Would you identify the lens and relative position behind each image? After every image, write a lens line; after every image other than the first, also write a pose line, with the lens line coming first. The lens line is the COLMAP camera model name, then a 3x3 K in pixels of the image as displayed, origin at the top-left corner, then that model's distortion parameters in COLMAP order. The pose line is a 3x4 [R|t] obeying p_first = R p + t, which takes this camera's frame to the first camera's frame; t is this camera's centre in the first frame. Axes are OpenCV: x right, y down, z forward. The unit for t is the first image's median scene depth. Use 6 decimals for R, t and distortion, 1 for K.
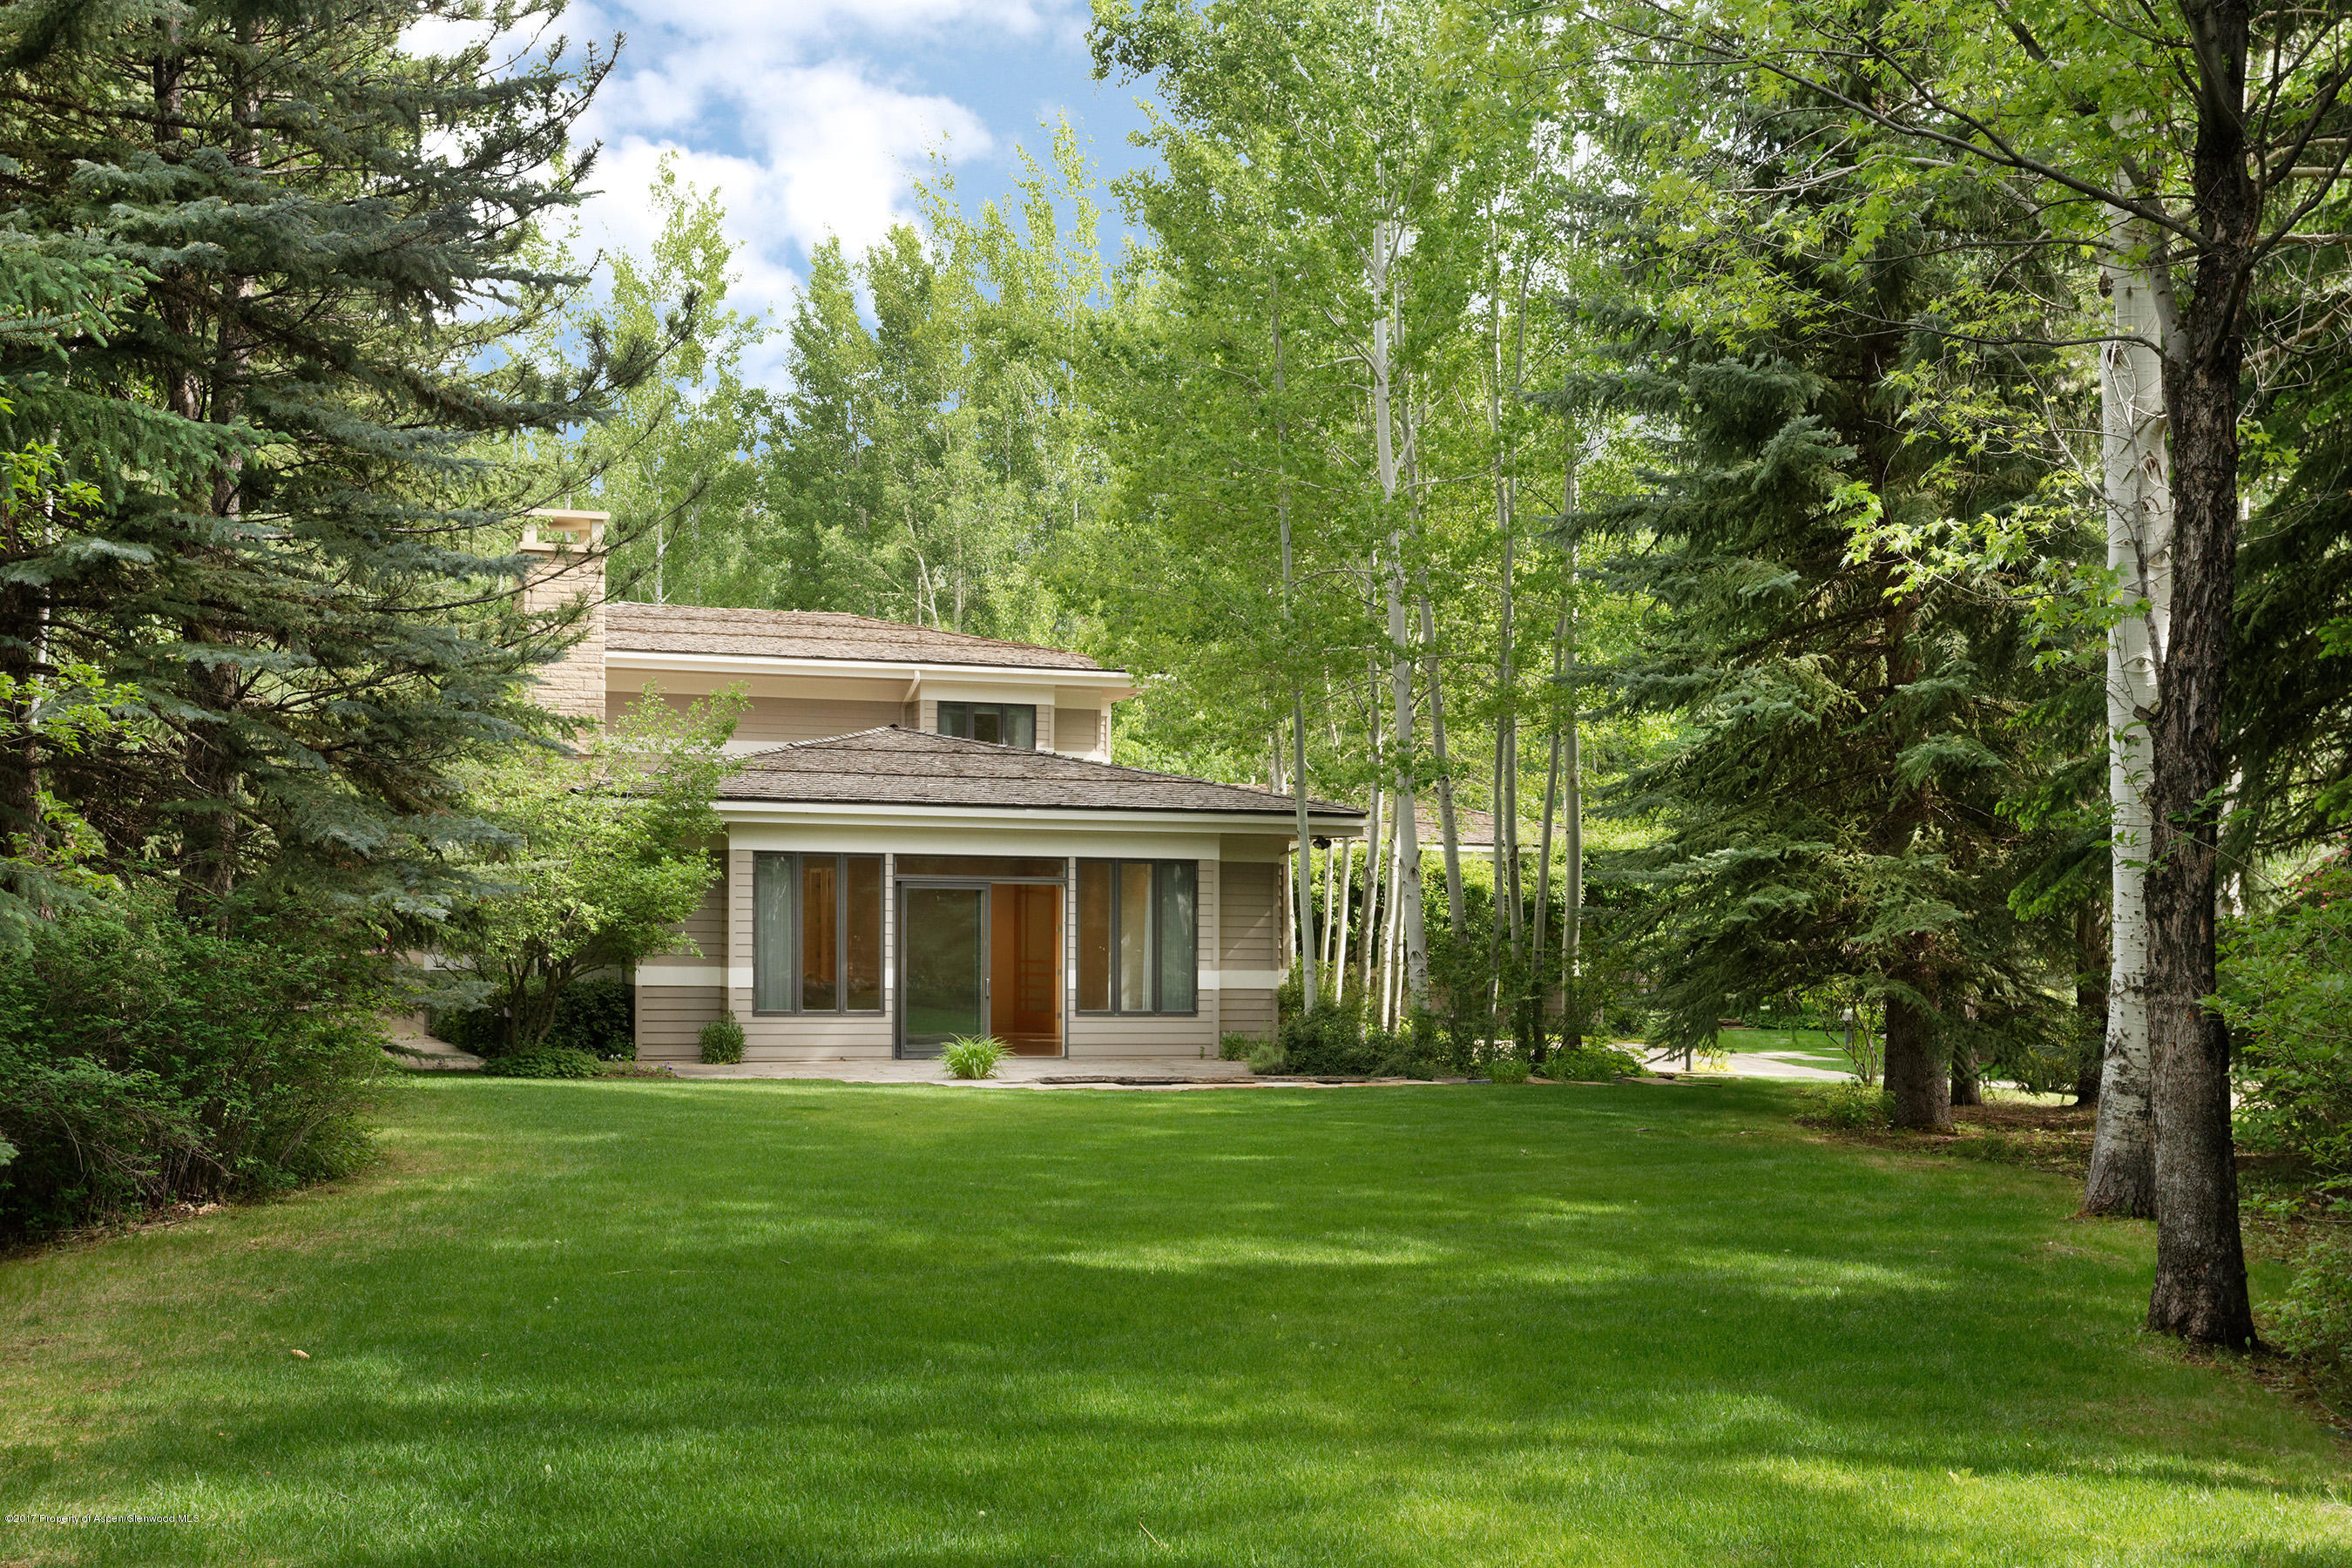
lens RADIAL K [[2282.8, 0, 1179.0], [0, 2282.8, 787.0], [0, 0, 1]] dist [0.018149, 0.000000]
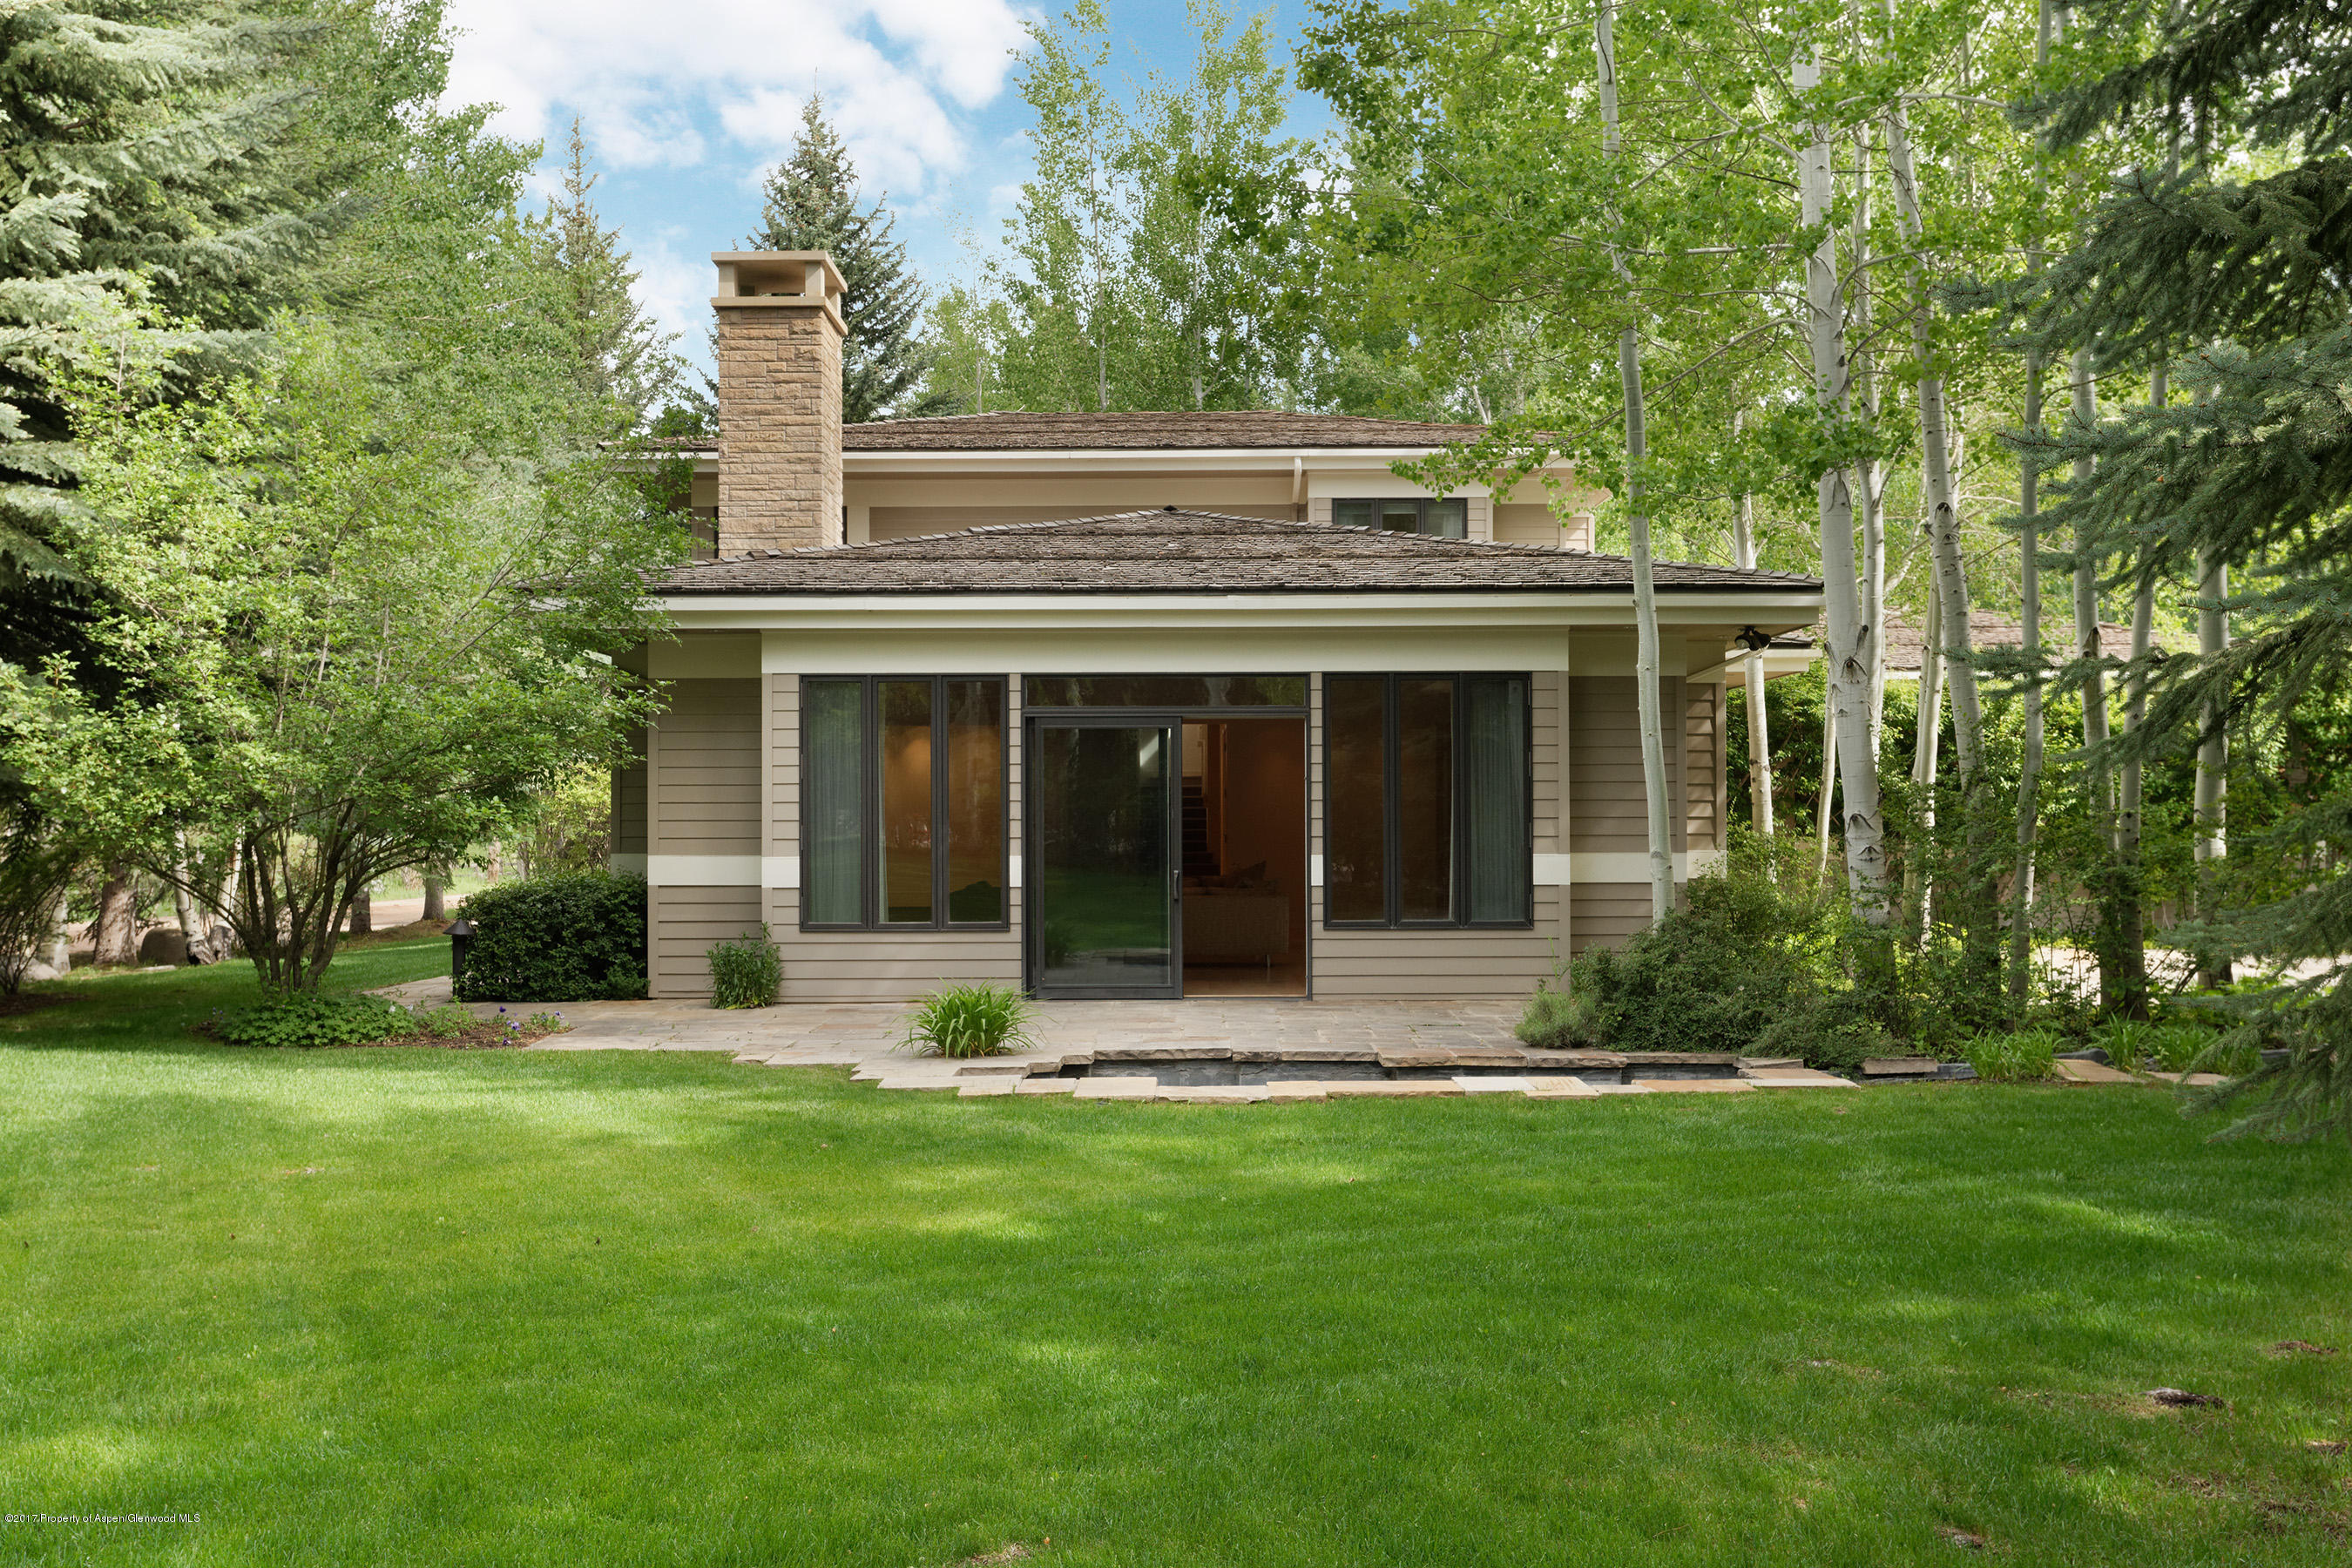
lens RADIAL K [[2282.8, 0, 1170.8], [0, 2282.8, 782.1], [0, 0, 1]] dist [0.018149, 0.000000]
pose [[0.955354, -0.019294, -0.294834, 0.099897], [0.033647, 0.998479, 0.043684, 0.032969], [0.293542, -0.051654, 0.954550, 0.409994]]
